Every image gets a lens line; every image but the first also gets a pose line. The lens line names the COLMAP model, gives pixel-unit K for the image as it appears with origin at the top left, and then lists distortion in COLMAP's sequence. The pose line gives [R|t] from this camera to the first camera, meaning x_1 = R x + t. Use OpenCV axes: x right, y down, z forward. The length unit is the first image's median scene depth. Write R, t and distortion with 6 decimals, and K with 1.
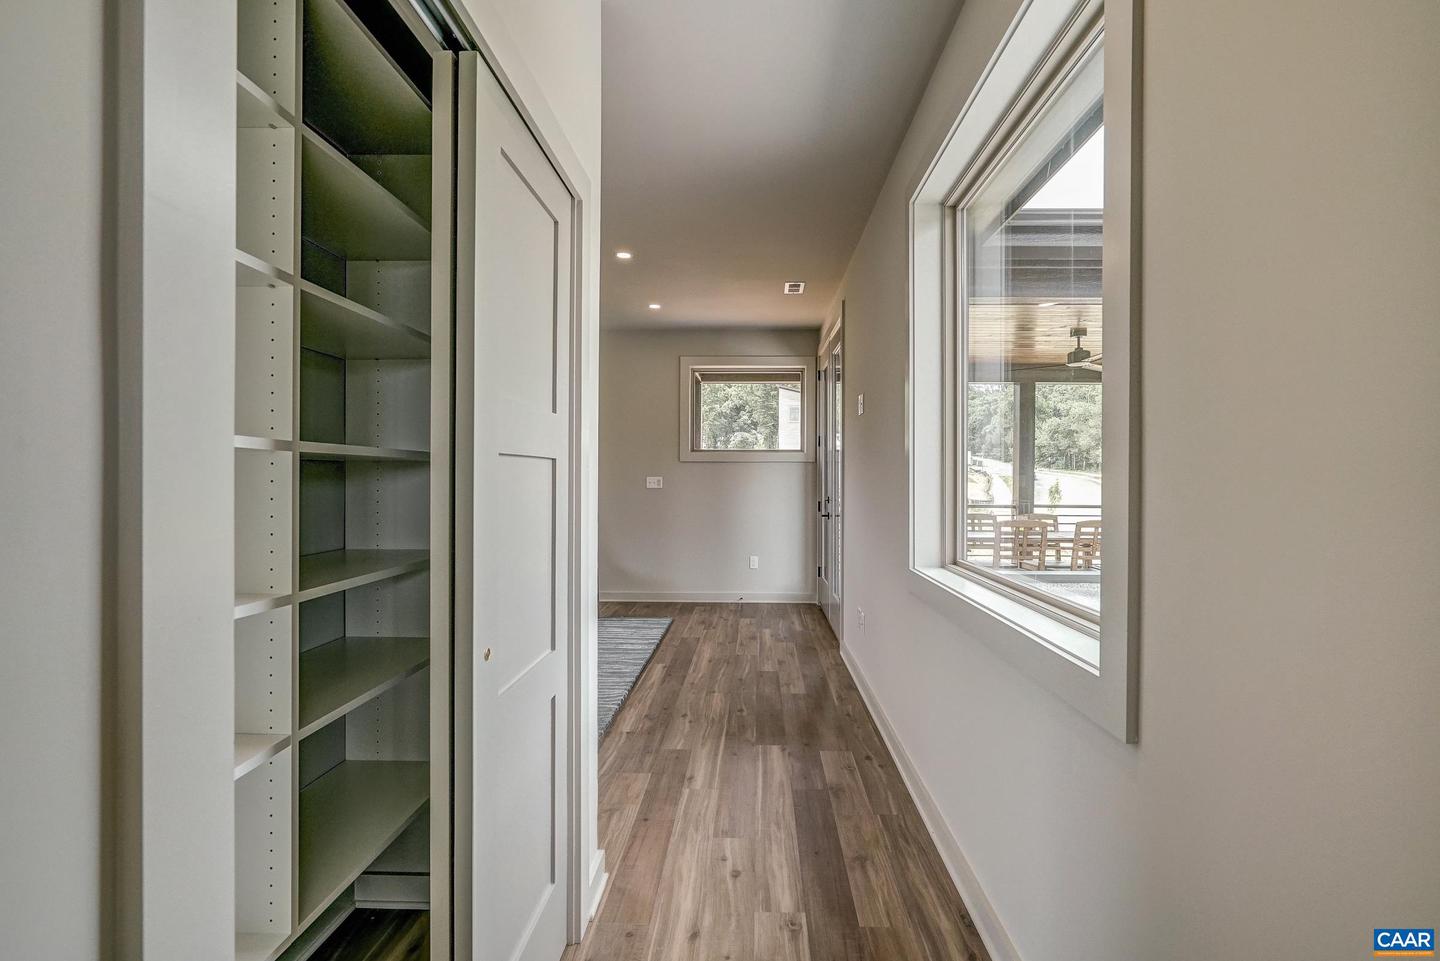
lens RADIAL K [[664.1, 0, 720.0], [0, 664.1, 480.5], [0, 0, 1]] dist [-0.001410, 0.000602]
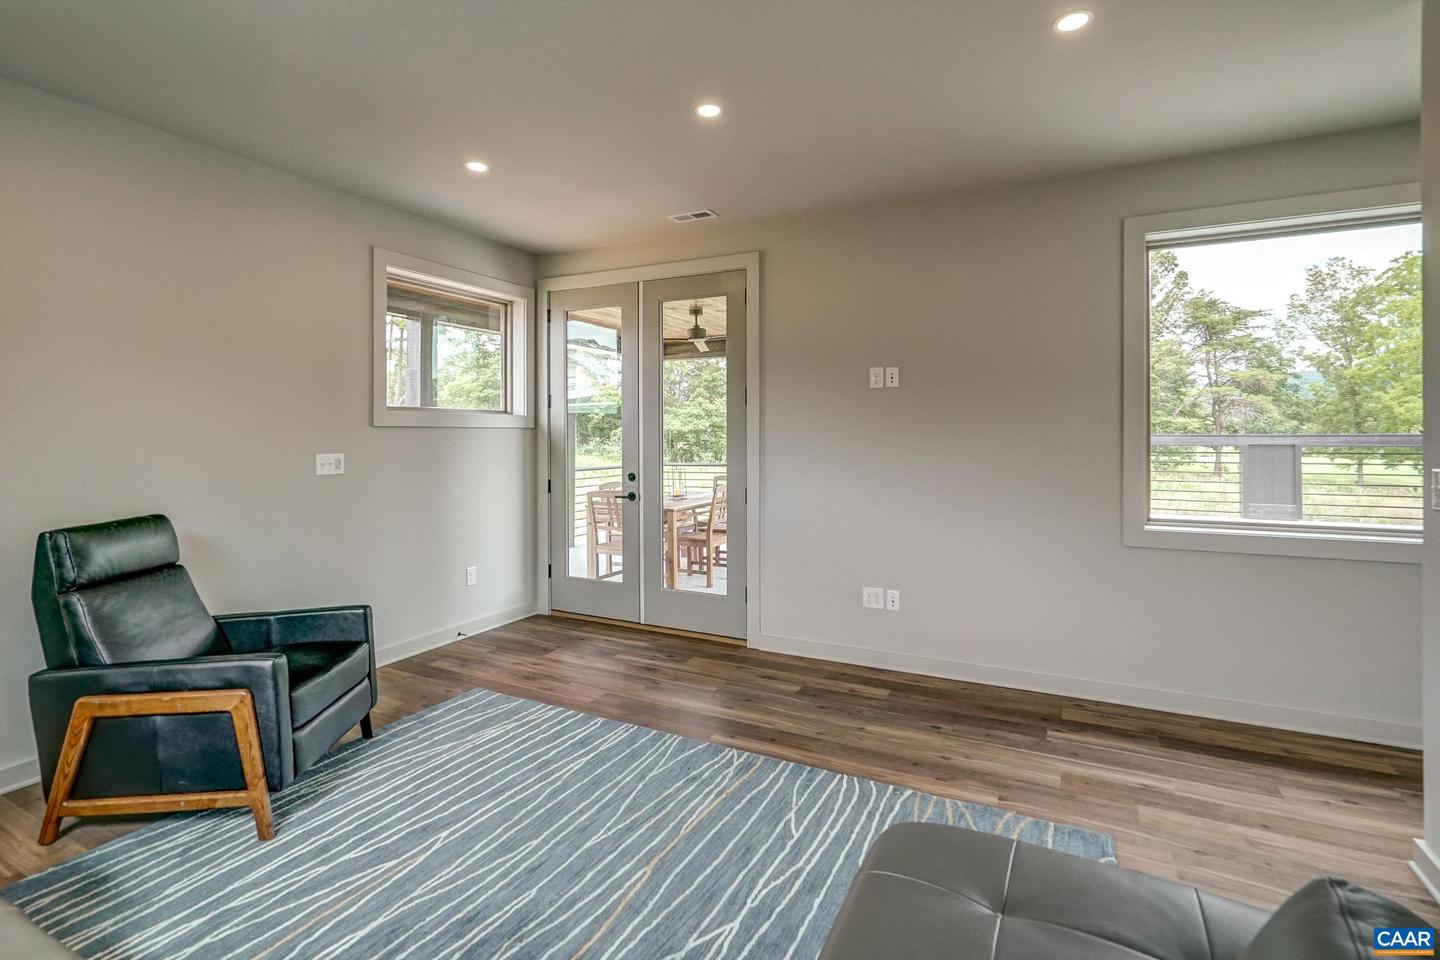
lens RADIAL K [[698.9, 0, 724.6], [0, 698.9, 420.3], [0, 0, 1]] dist [-0.003883, 0.000344]
pose [[0.421258, 0.010961, 0.906874, -0.857042], [0.006015, 0.999871, -0.014880, -0.039957], [-0.906921, 0.011723, 0.421138, 0.805481]]
